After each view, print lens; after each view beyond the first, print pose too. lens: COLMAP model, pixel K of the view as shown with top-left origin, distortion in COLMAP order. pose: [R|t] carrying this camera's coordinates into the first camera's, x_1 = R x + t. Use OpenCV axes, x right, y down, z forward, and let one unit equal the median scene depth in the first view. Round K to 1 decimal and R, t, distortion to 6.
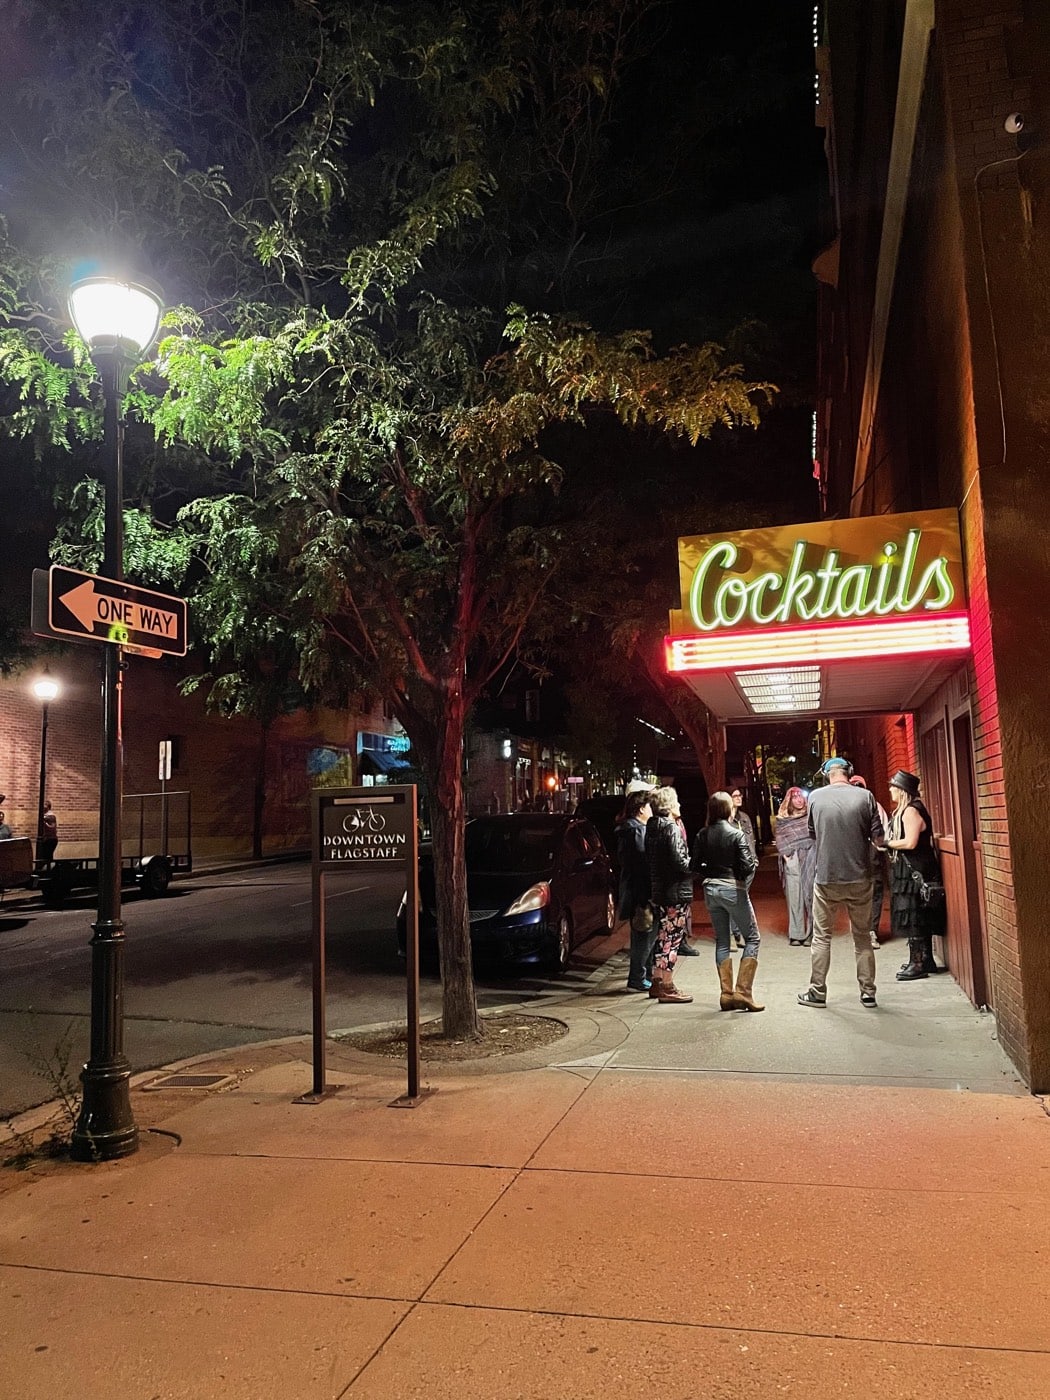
lens RADIAL K [[1054.4, 0, 515.7], [0, 1054.4, 680.3], [0, 0, 1]] dist [0.082152, -0.095041]
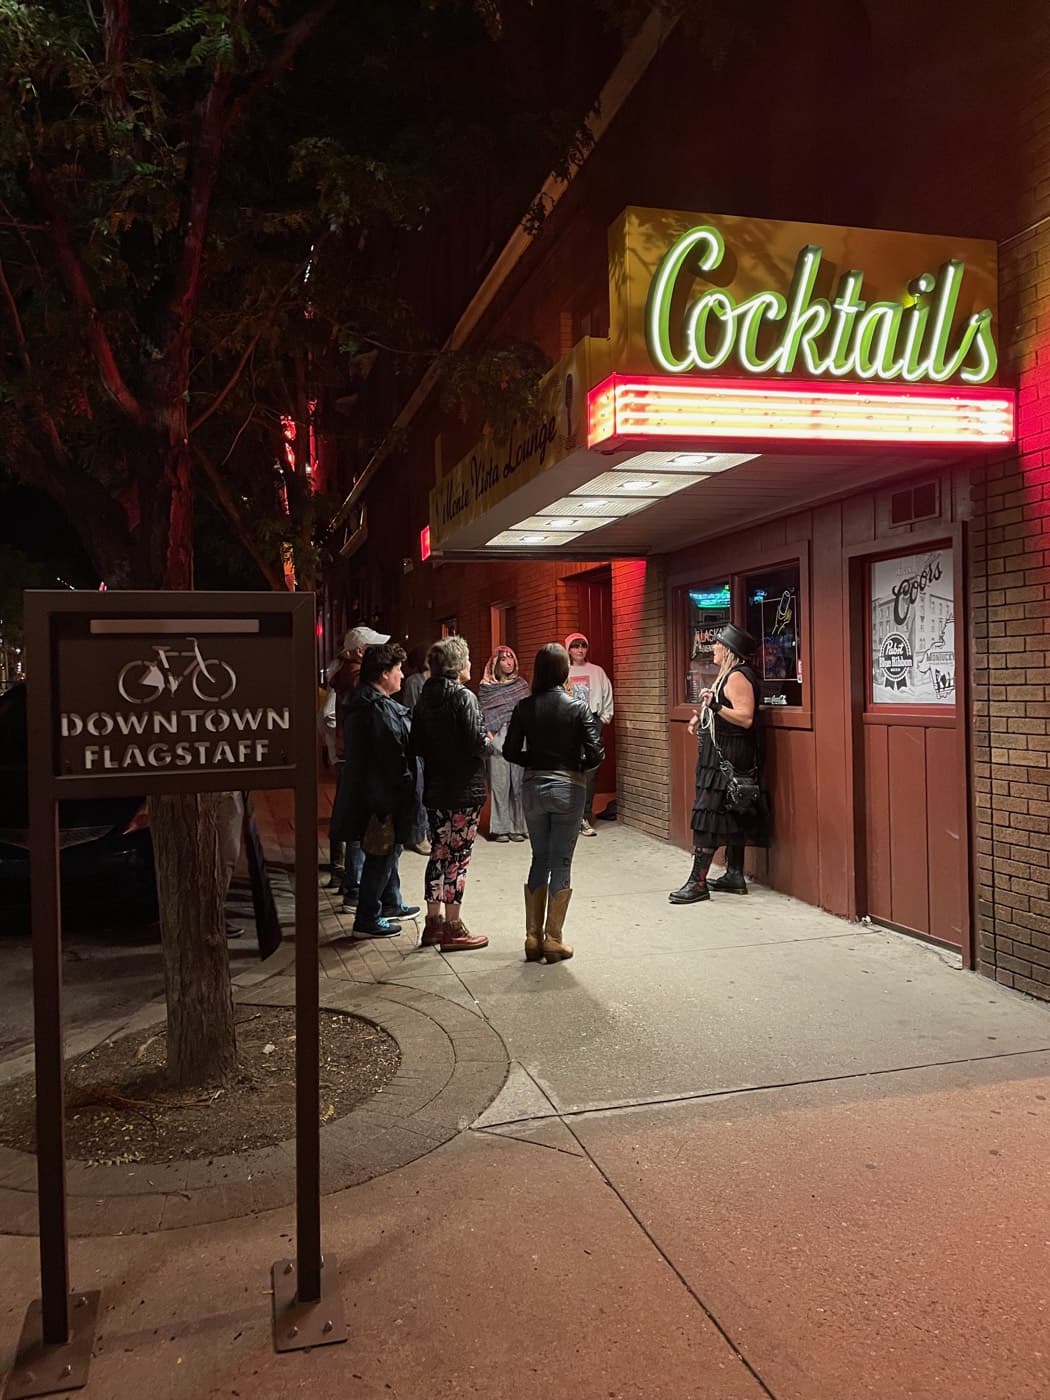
lens RADIAL K [[1054.4, 0, 515.7], [0, 1054.4, 680.3], [0, 0, 1]] dist [0.082152, -0.095041]
pose [[0.854551, 0.009598, 0.519279, -0.212470], [-0.072275, 0.992299, 0.100598, 0.073473], [-0.514314, -0.123497, 0.848663, 0.513216]]
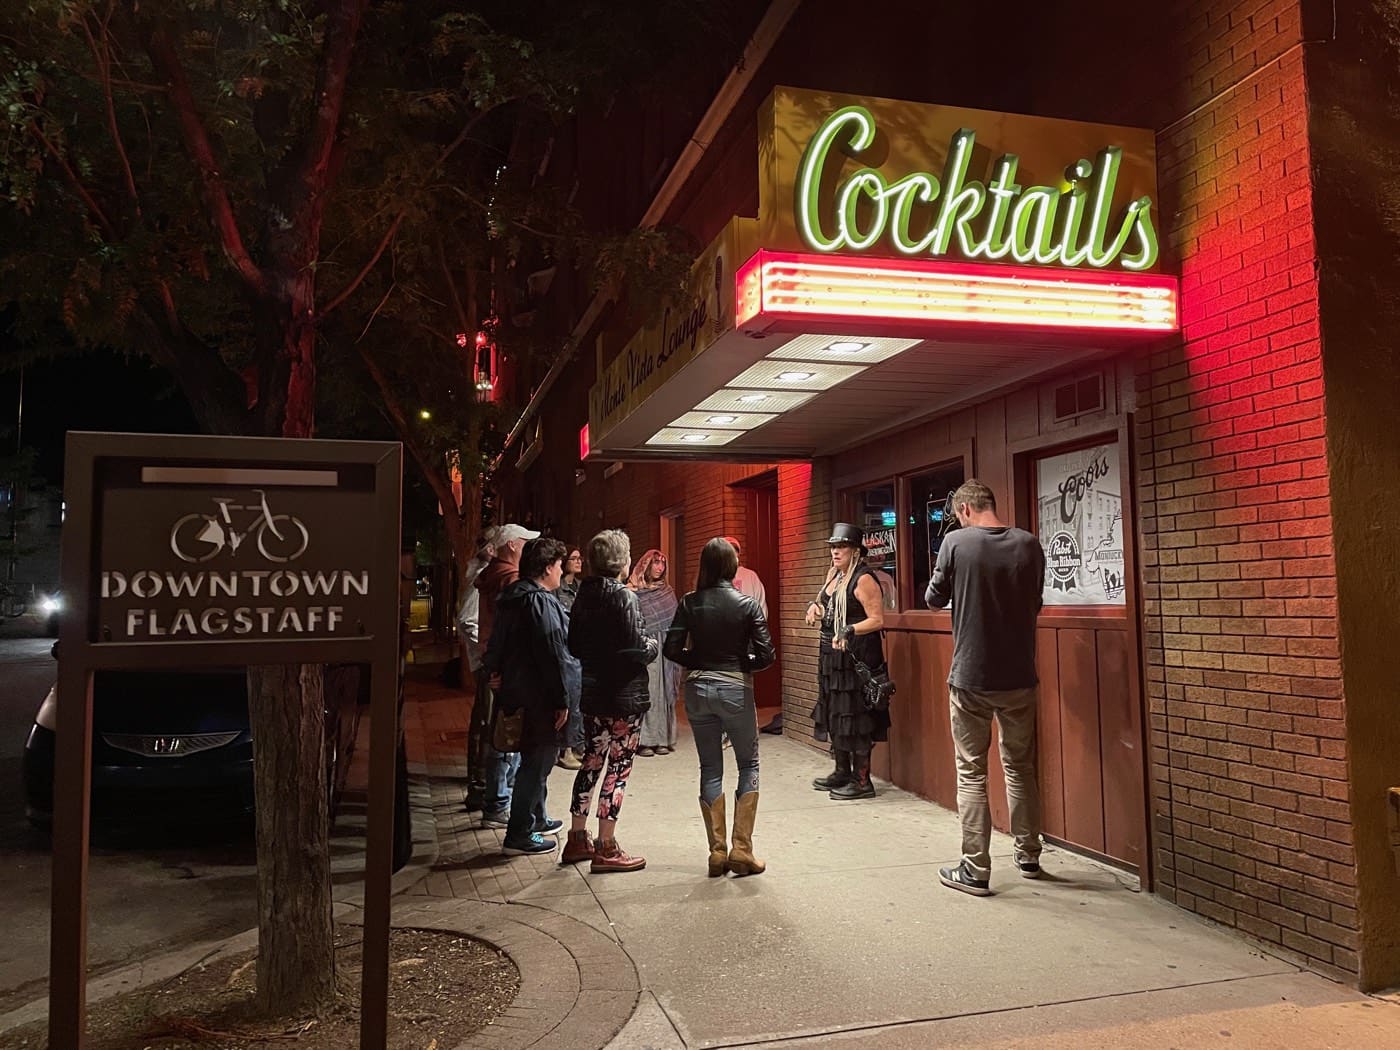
lens RADIAL K [[1054.4, 0, 706.6], [0, 1054.4, 510.0], [0, 0, 1]] dist [0.082152, -0.095041]
pose [[0.849851, 0.063155, 0.523225, -0.173527], [-0.082563, 0.996490, 0.013823, 0.093420], [-0.520516, -0.054947, 0.852082, 0.530954]]
